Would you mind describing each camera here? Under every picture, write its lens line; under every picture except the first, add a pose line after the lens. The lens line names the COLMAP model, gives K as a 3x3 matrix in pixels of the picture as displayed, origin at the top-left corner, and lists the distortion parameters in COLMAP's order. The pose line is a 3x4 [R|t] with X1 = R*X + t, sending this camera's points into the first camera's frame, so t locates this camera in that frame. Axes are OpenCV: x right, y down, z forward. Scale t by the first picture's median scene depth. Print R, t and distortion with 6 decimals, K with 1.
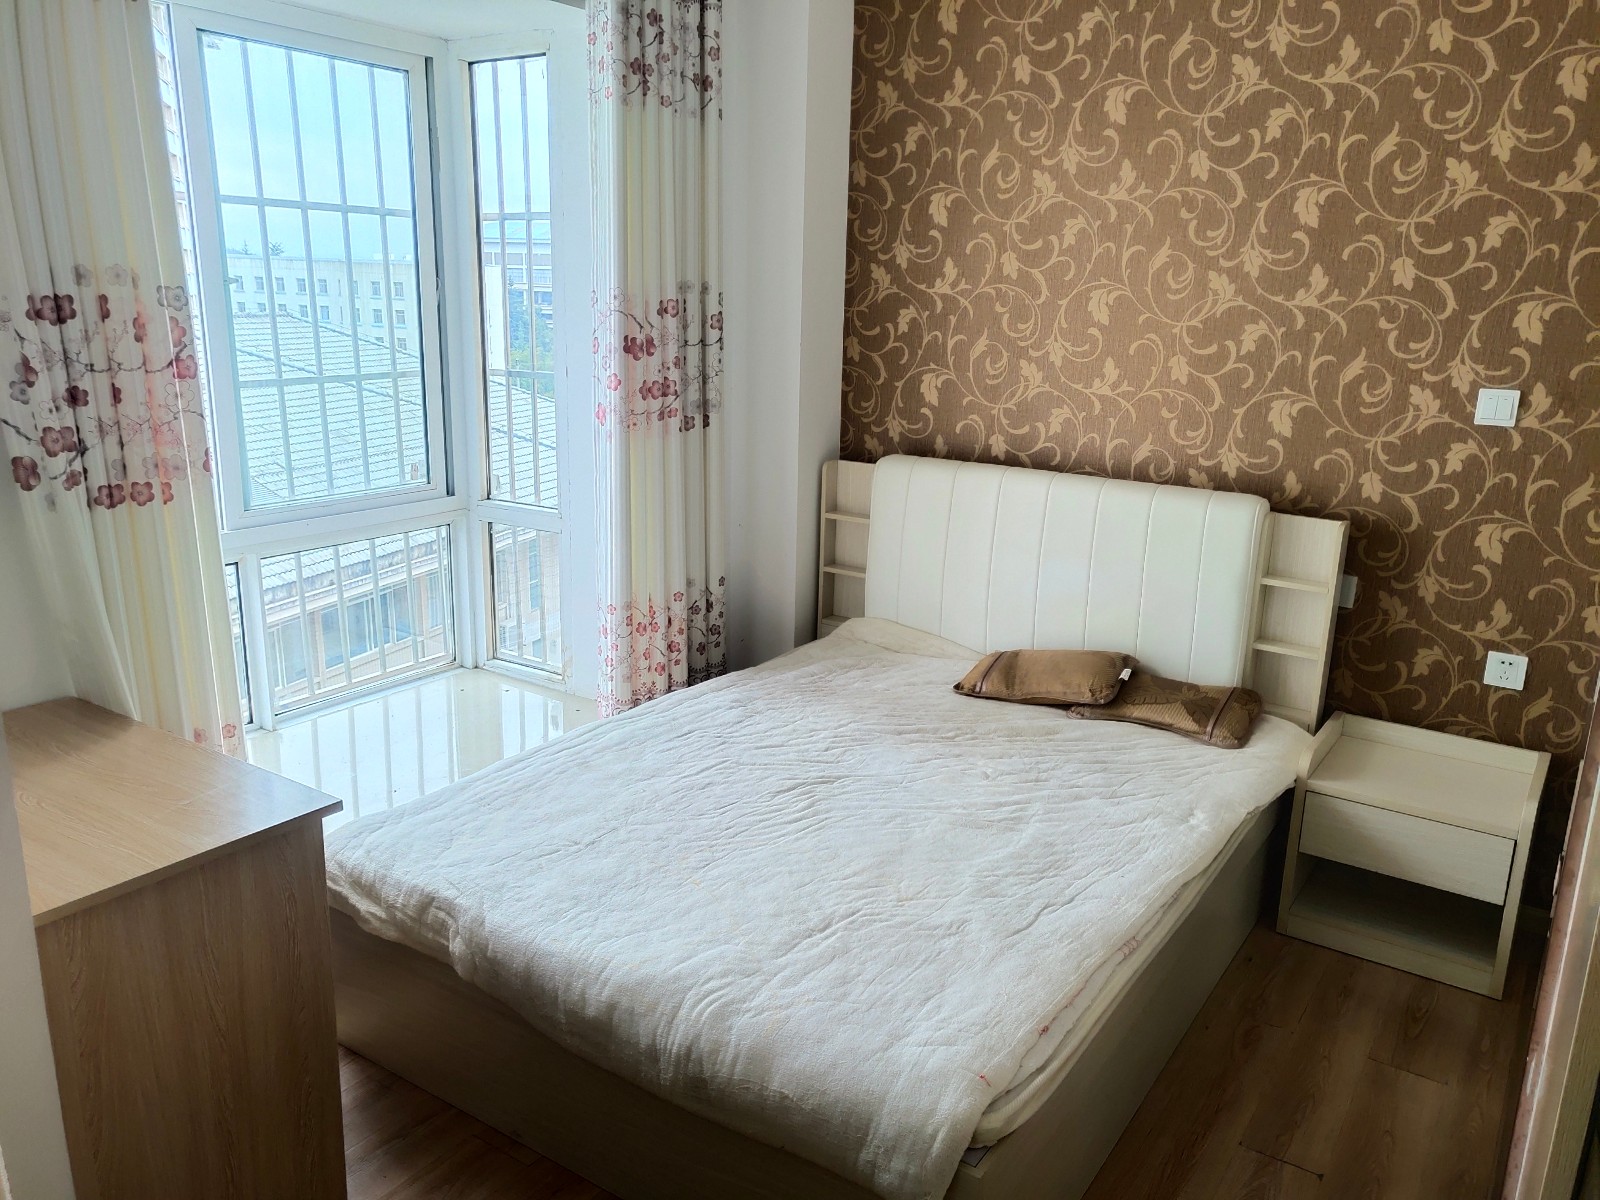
lens RADIAL K [[1239.3, 0, 819.6], [0, 1239.3, 614.5], [0, 0, 1]] dist [-0.030229, 0.071926]
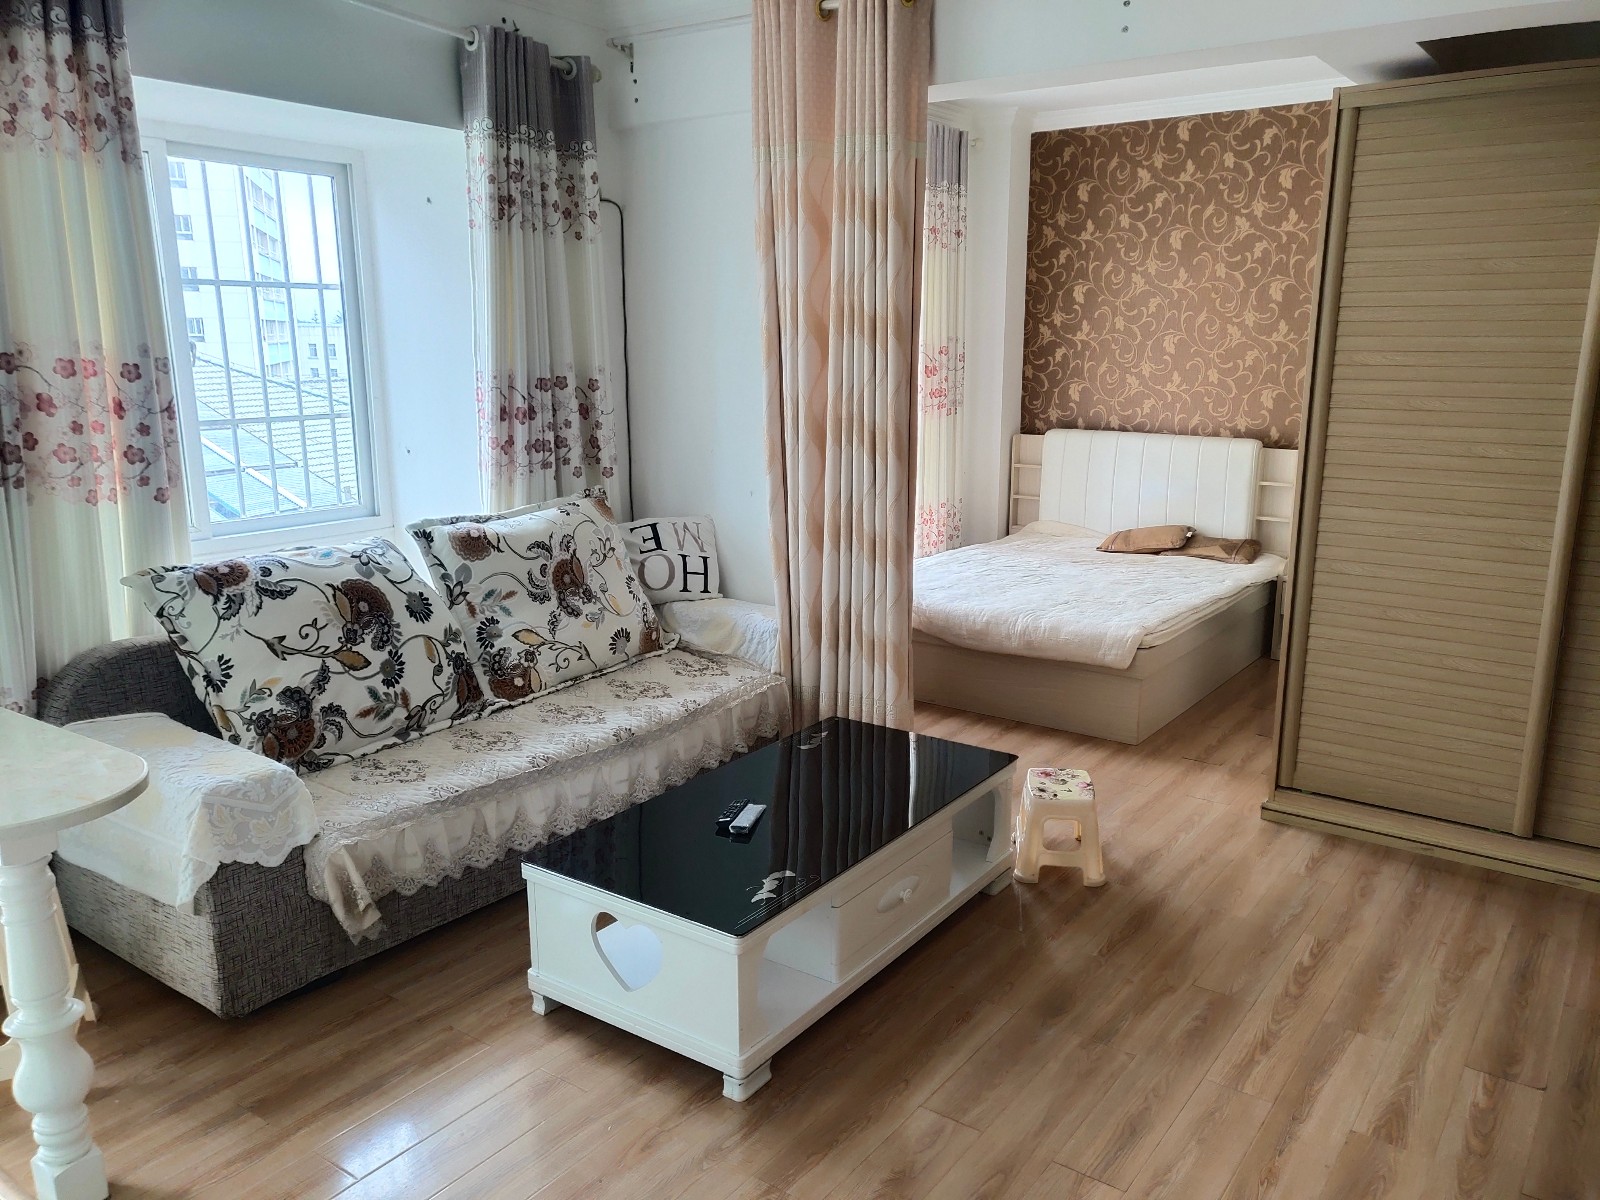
lens RADIAL K [[1239.3, 0, 812.1], [0, 1239.3, 617.0], [0, 0, 1]] dist [-0.030229, 0.071926]
pose [[0.998879, -0.016797, -0.044265, -0.244403], [0.015110, 0.999157, -0.038162, 0.232950], [0.044868, 0.037450, 0.998291, -0.900584]]
